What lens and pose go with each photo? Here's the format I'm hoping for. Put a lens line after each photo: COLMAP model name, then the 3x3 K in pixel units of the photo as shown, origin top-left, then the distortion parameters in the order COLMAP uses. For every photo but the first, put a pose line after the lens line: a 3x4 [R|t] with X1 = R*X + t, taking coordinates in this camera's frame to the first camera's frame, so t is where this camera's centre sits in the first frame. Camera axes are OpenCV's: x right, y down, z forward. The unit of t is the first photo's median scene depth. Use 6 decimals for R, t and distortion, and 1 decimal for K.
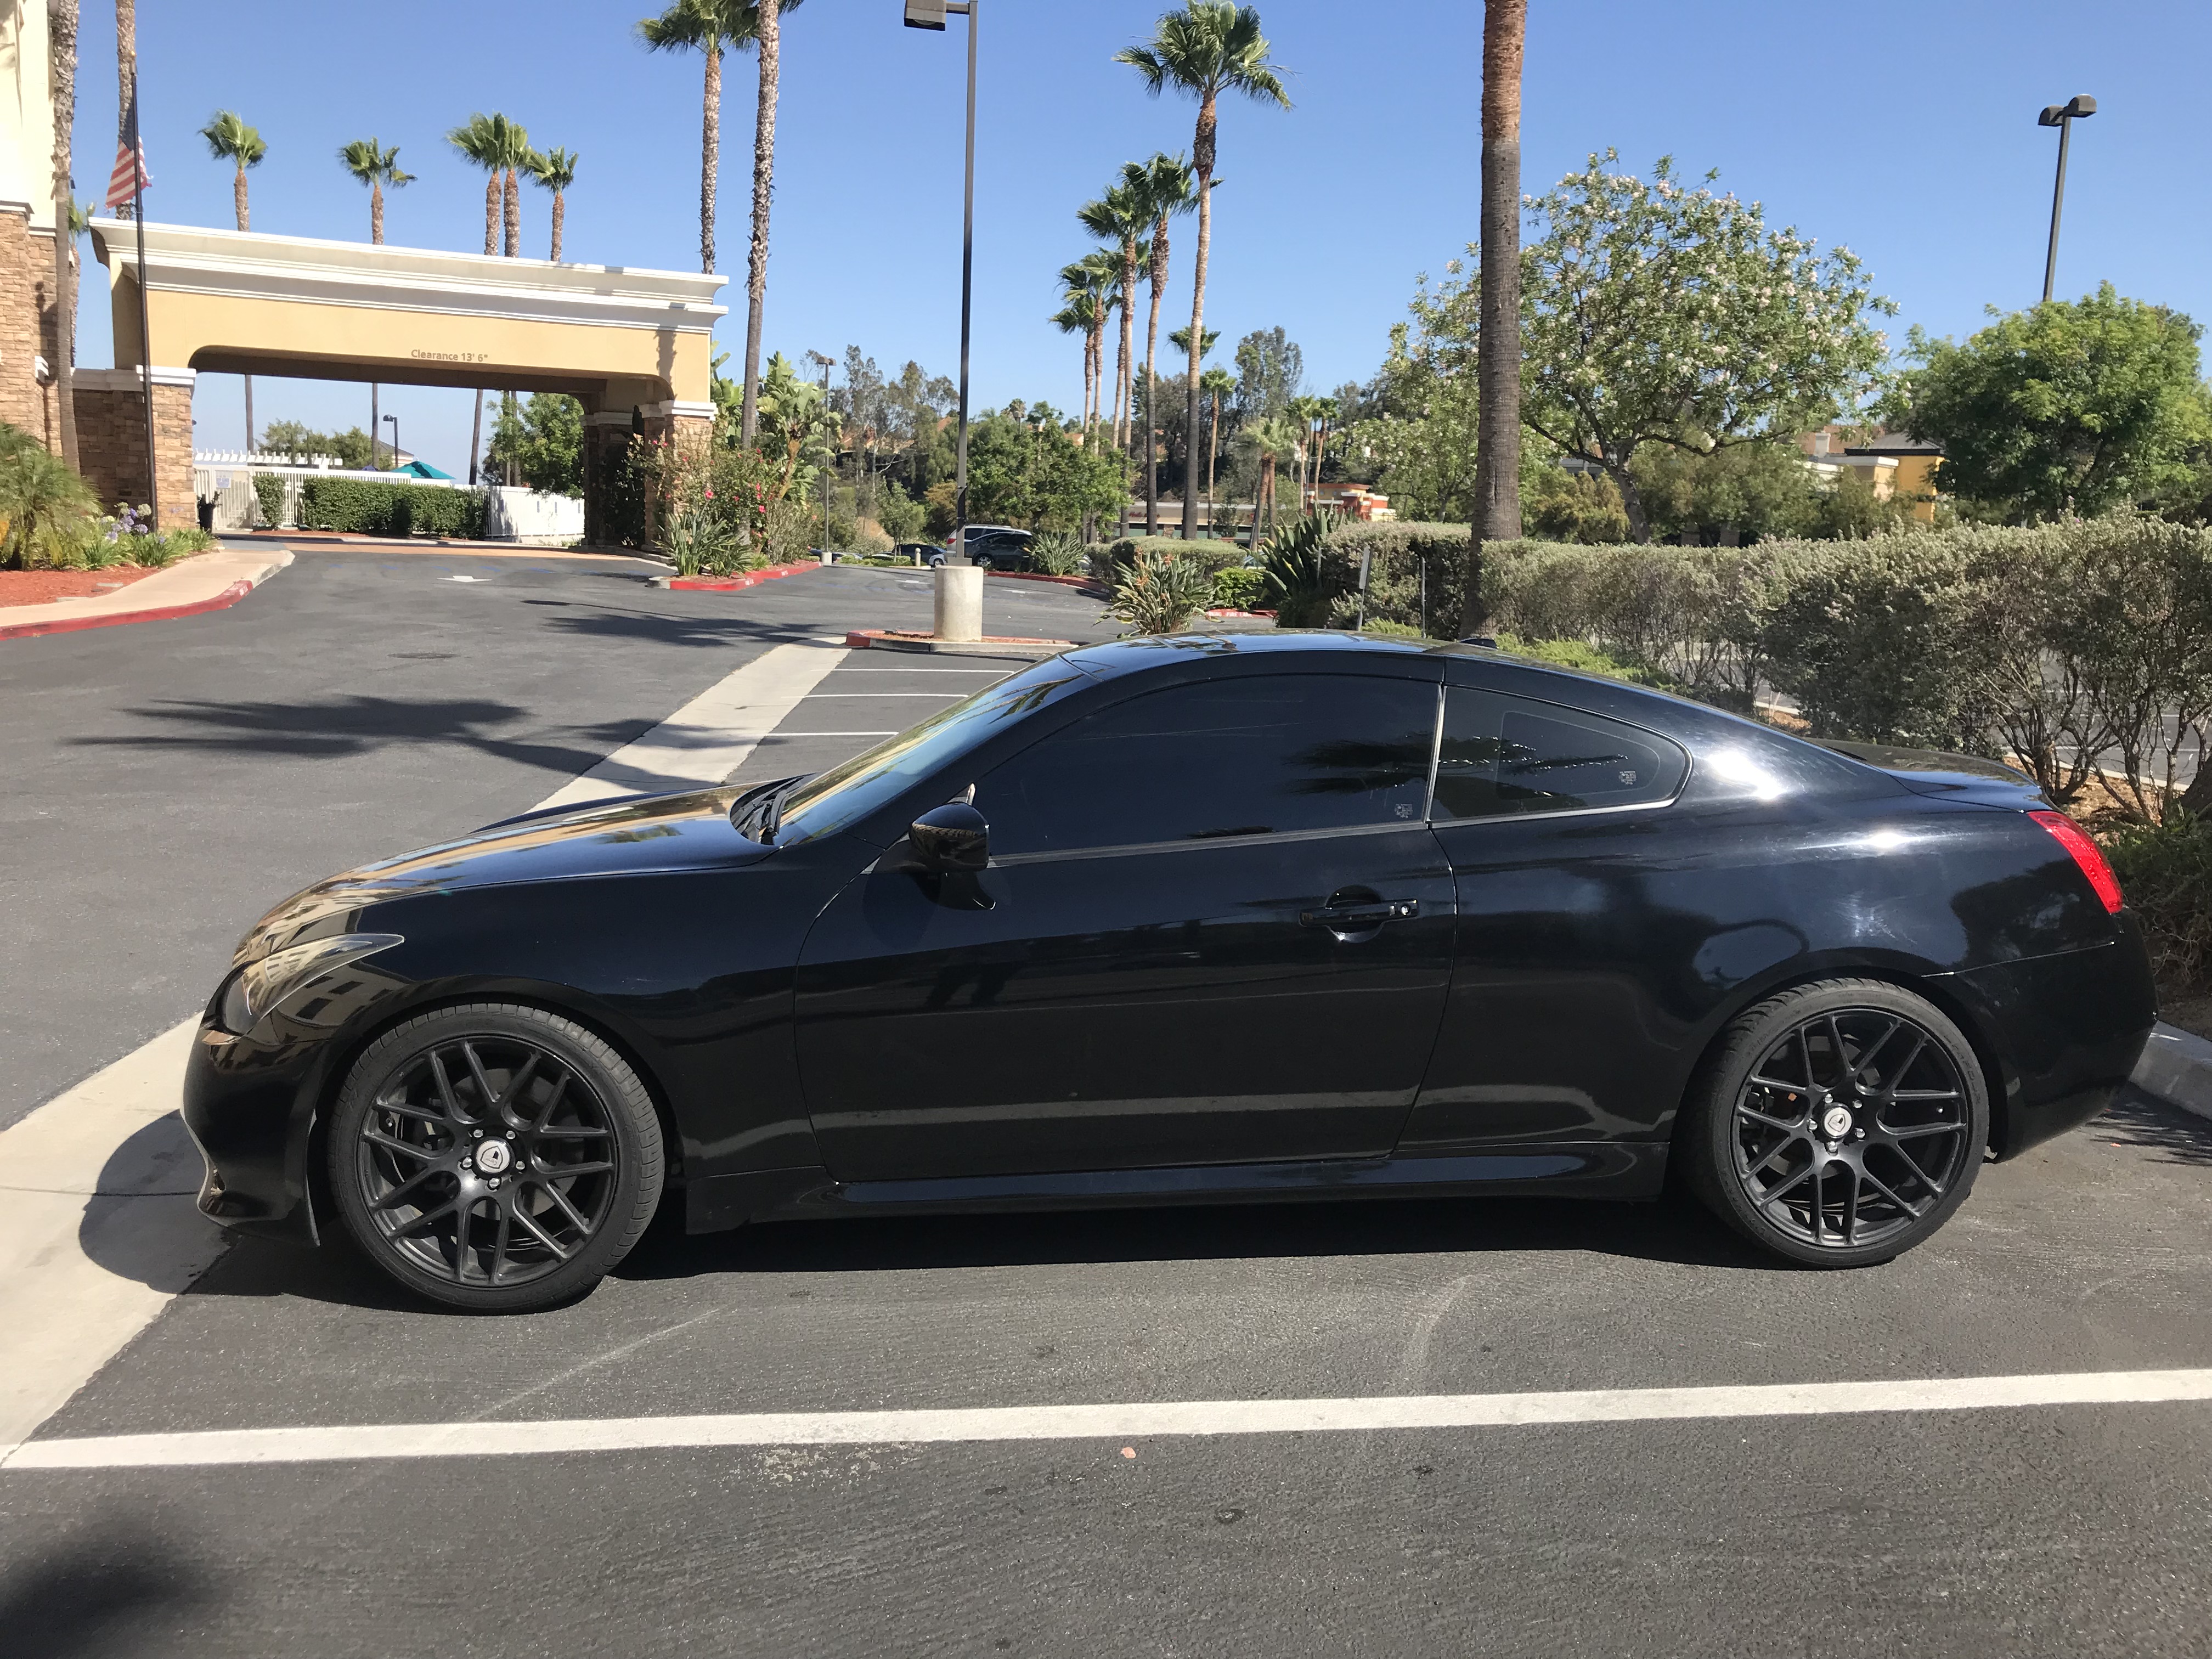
lens RADIAL K [[1813.8, 0, 1119.4], [0, 1813.8, 829.5], [0, 0, 1]] dist [0.018040, -0.012040]
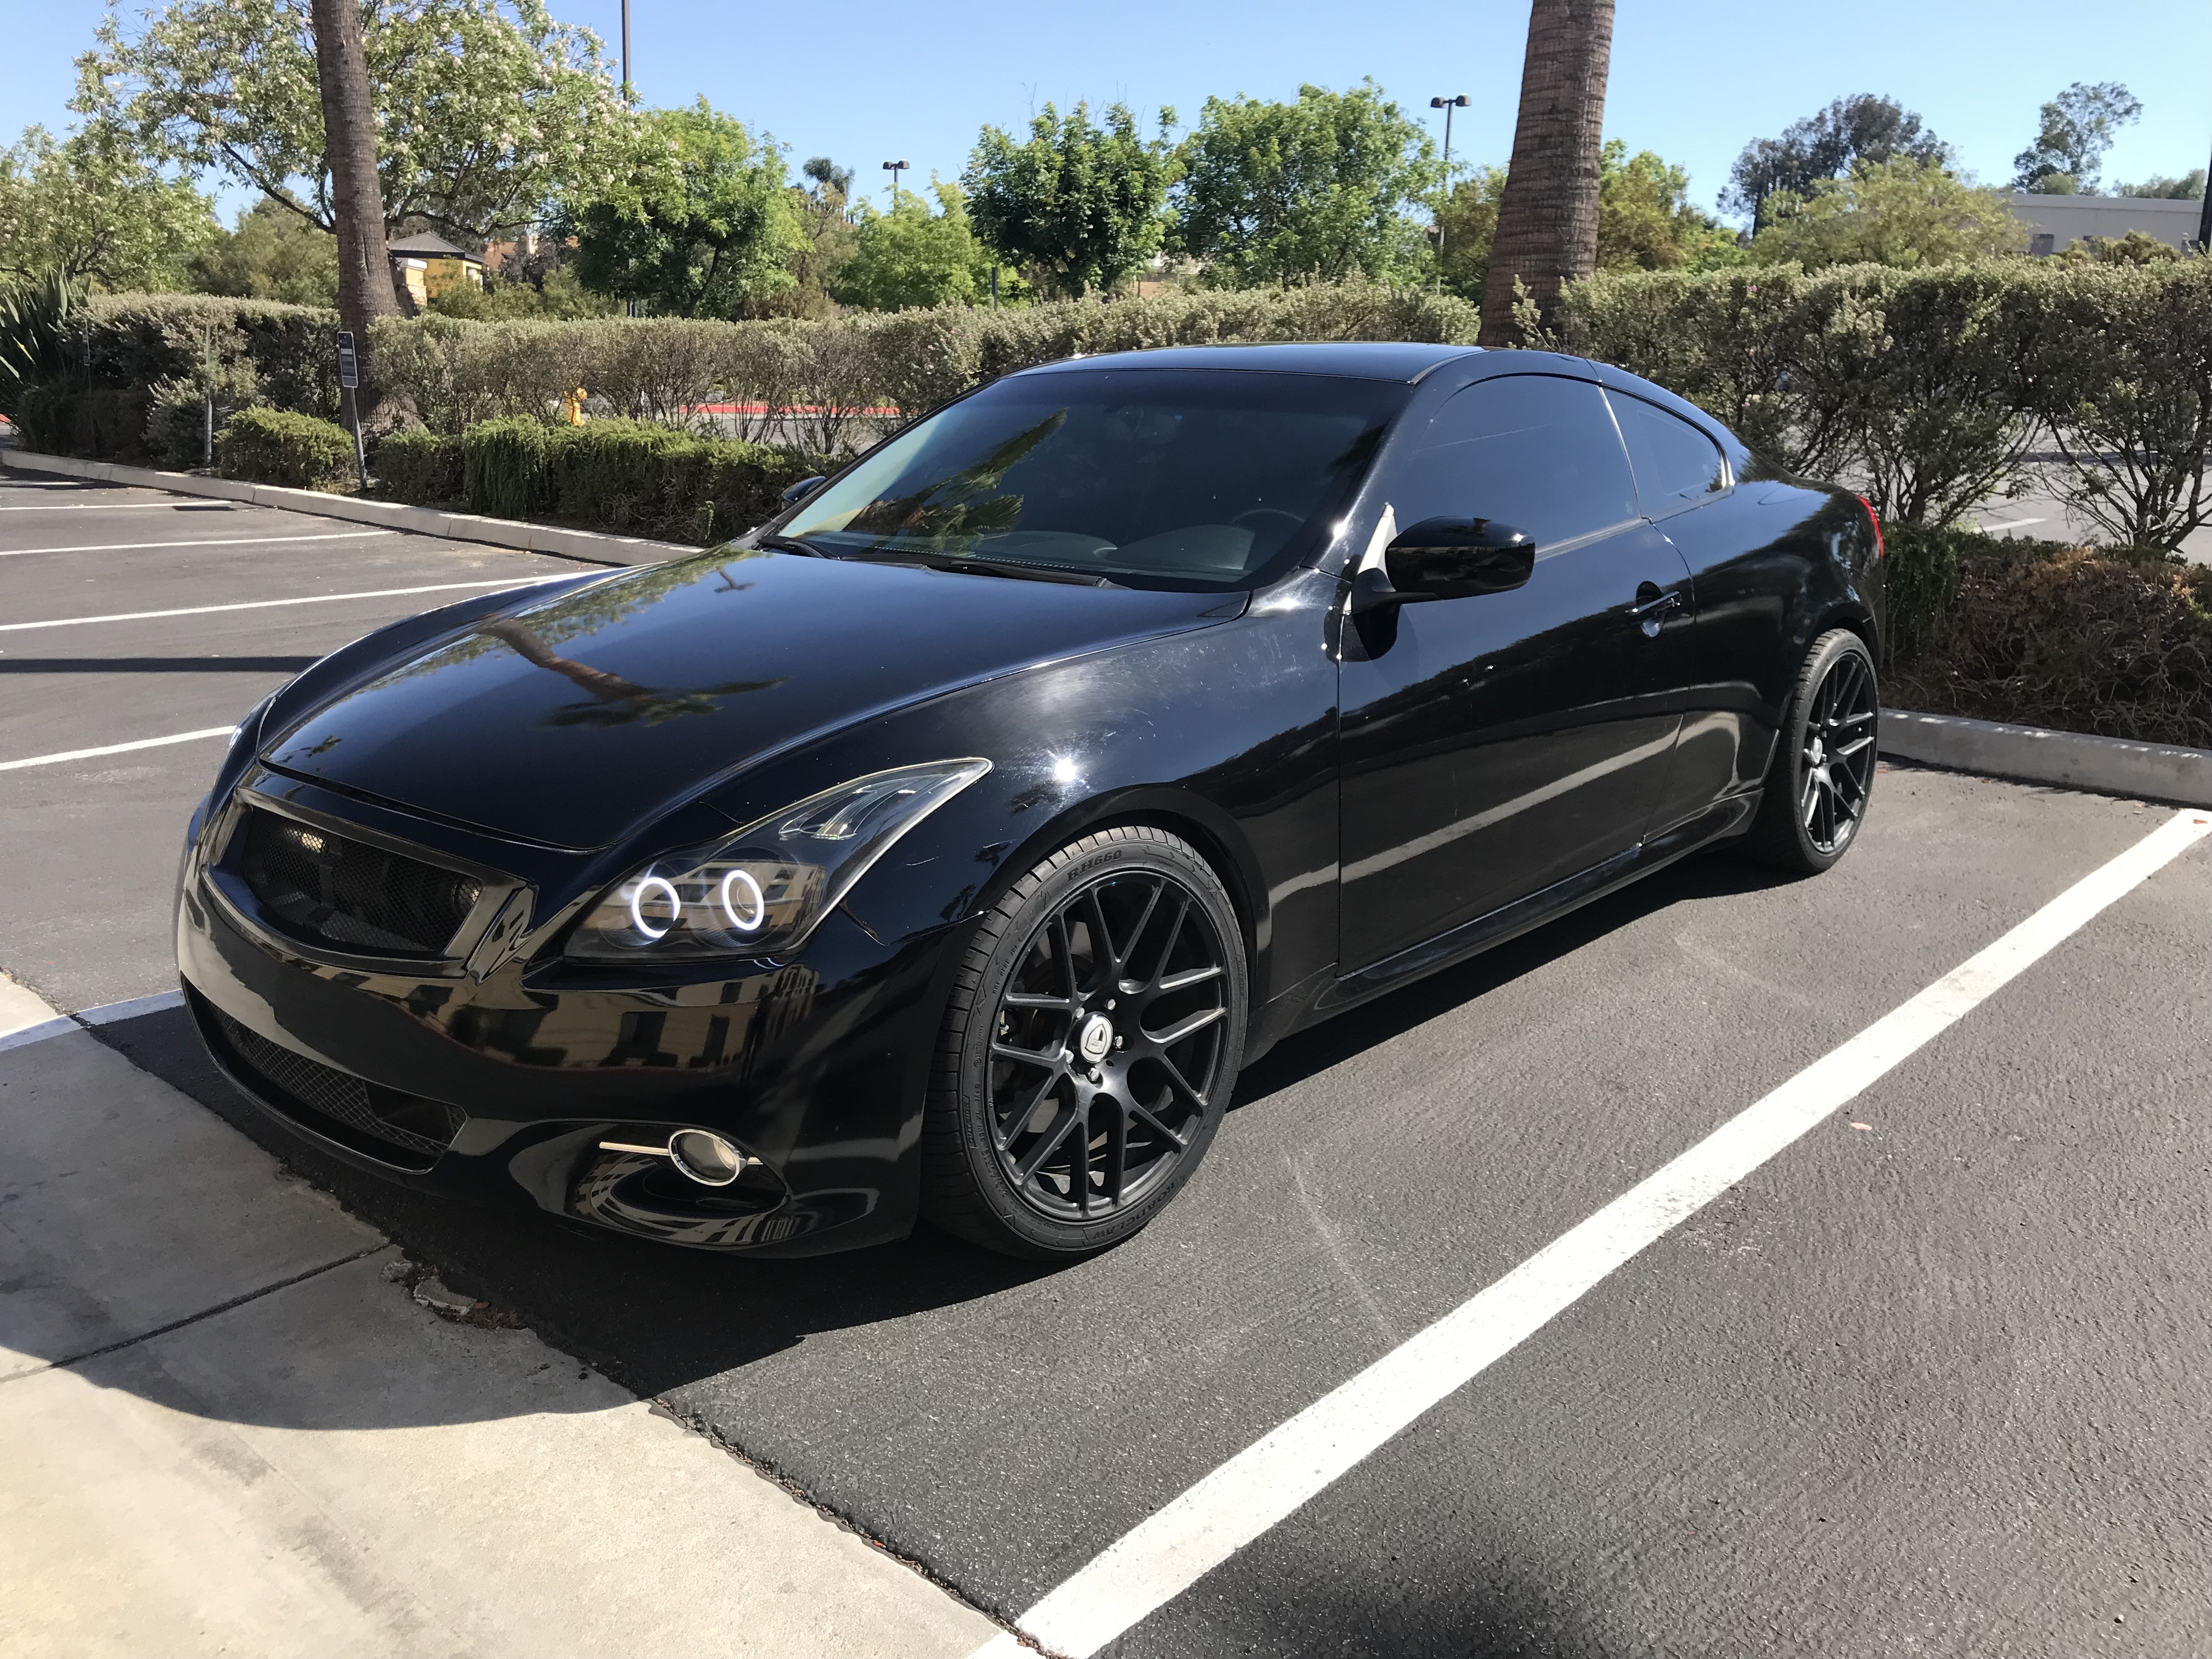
lens RADIAL K [[1813.8, 0, 1136.6], [0, 1813.8, 772.0], [0, 0, 1]] dist [0.018040, -0.012040]
pose [[0.727321, -0.151029, 0.669473, -0.139398], [0.101099, 0.988421, 0.113147, -0.001228], [-0.678810, -0.014611, 0.734168, 0.079220]]
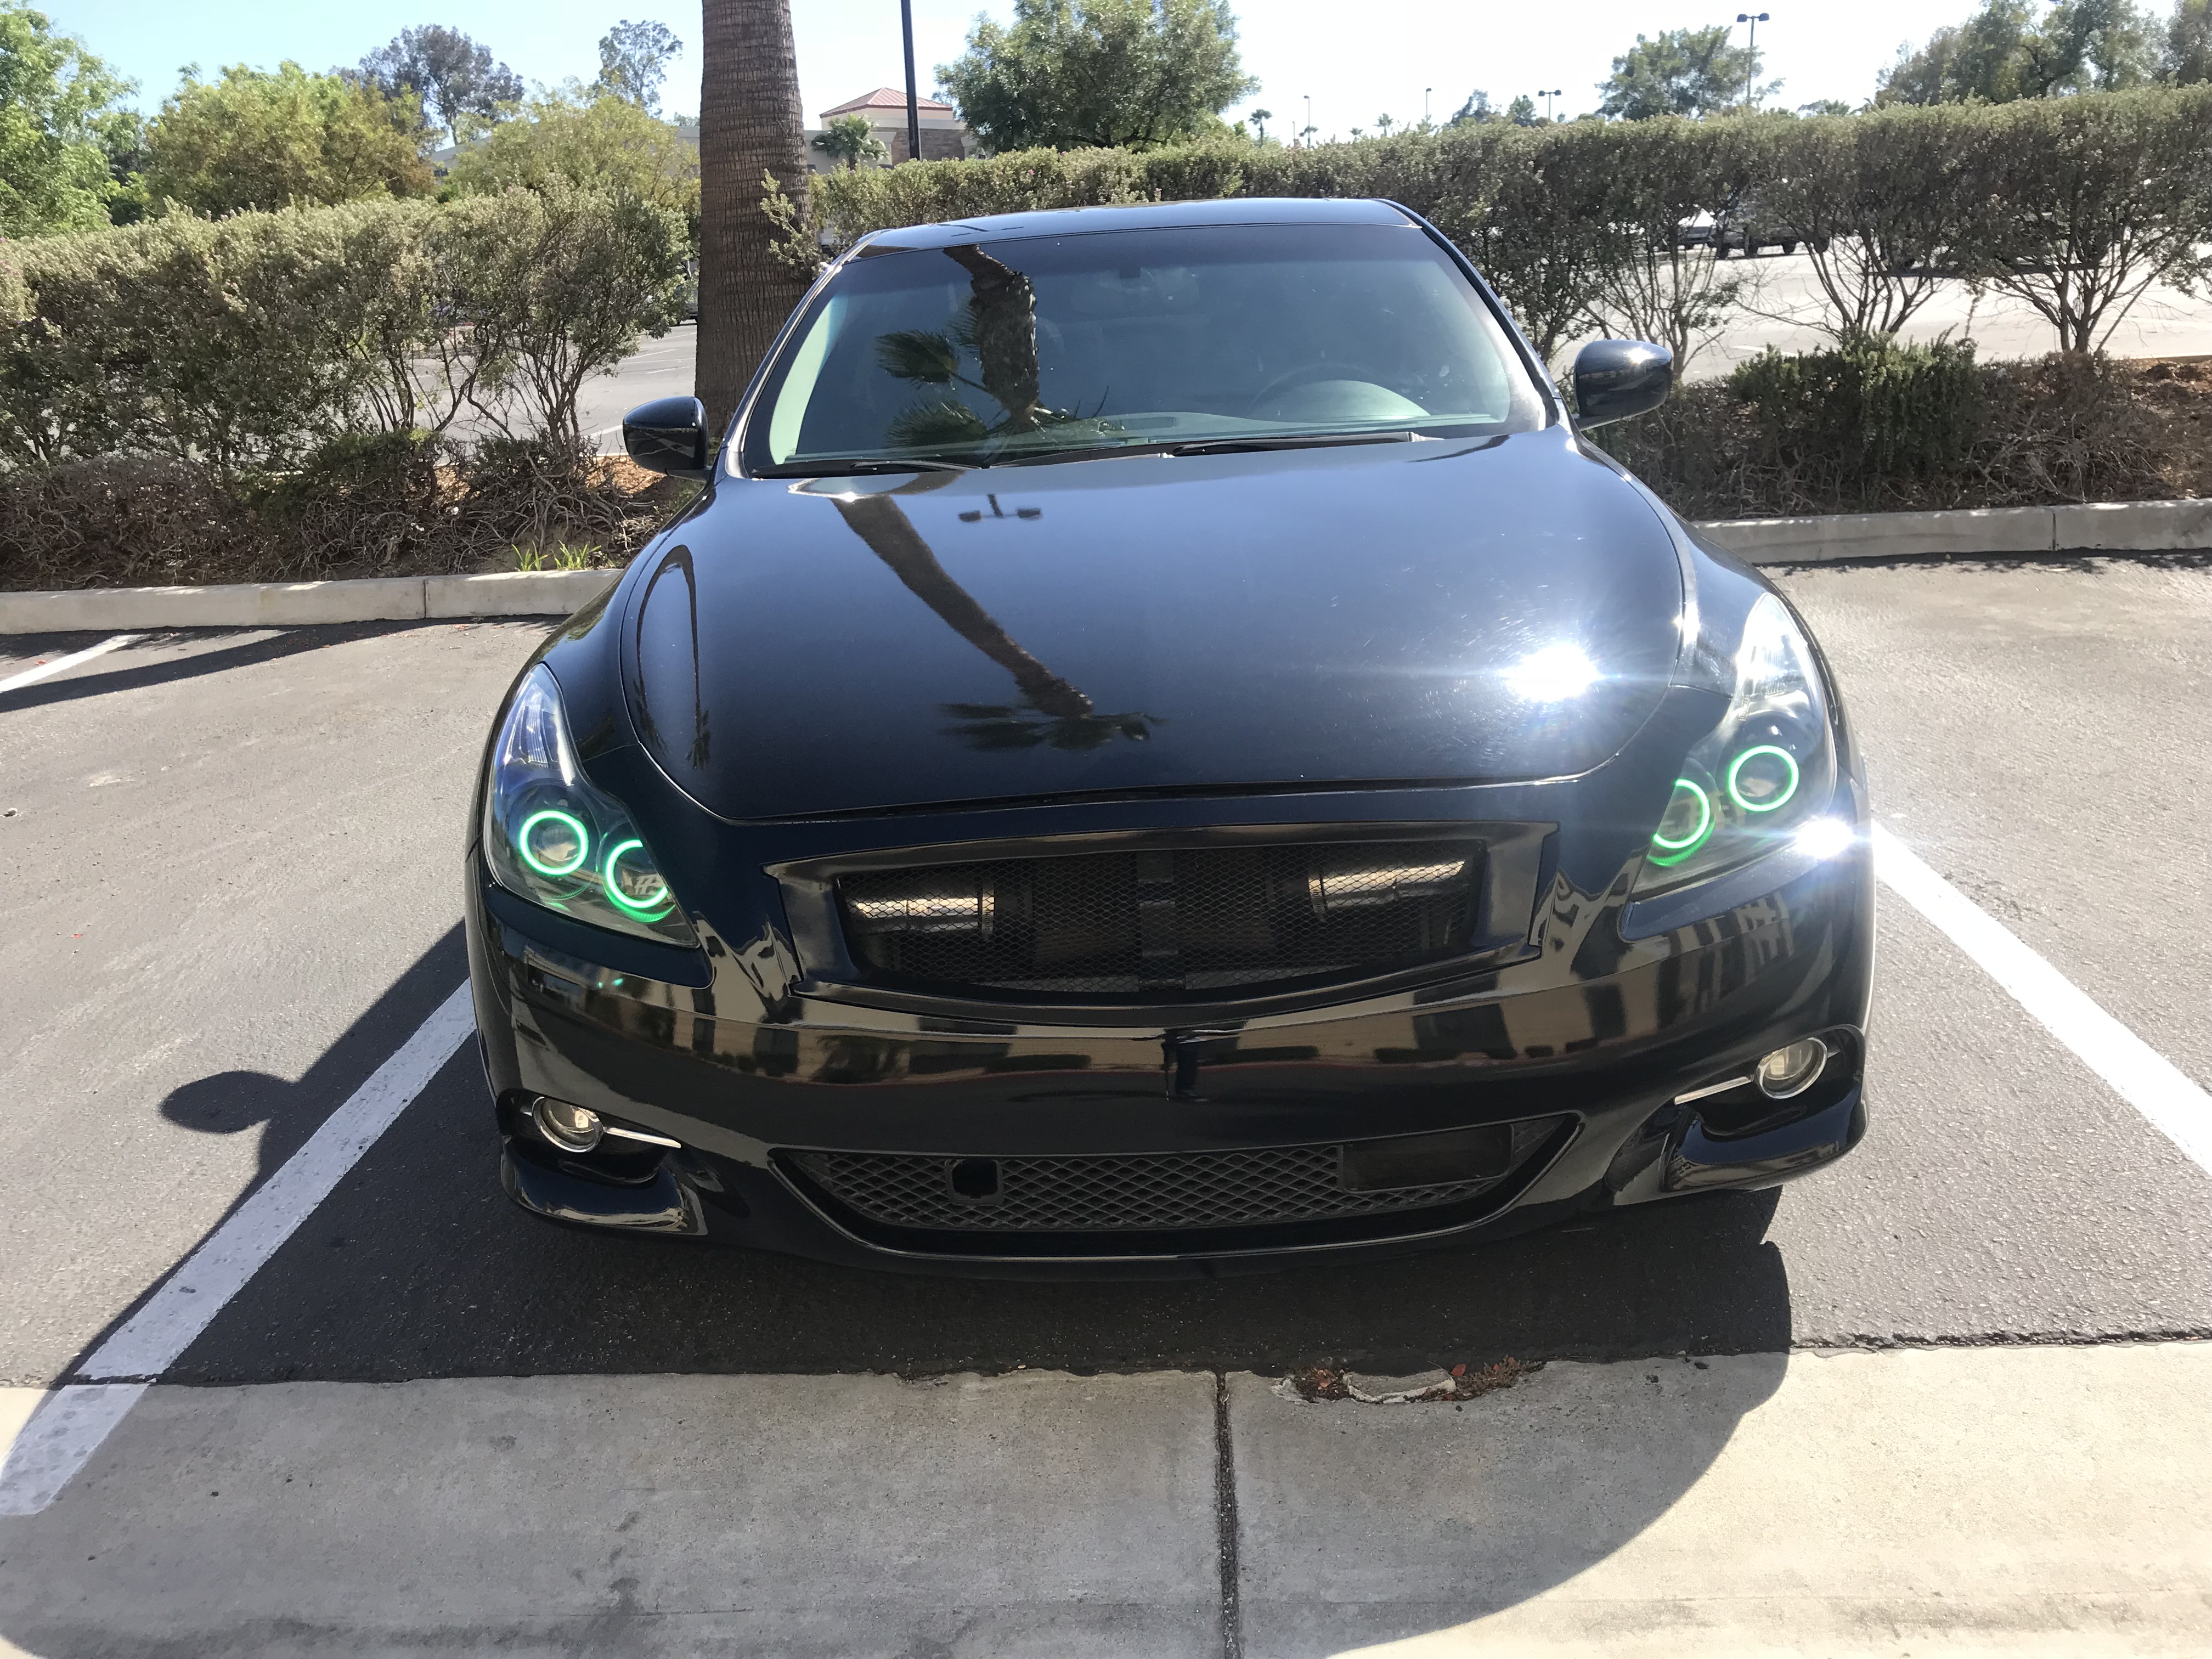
lens RADIAL K [[1813.8, 0, 1036.7], [0, 1813.8, 775.5], [0, 0, 1]] dist [0.018040, -0.012040]
pose [[0.122848, -0.279284, 0.952317, -0.180723], [0.207723, 0.945567, 0.250509, -0.015717], [-0.970443, 0.167043, 0.174175, 0.191989]]
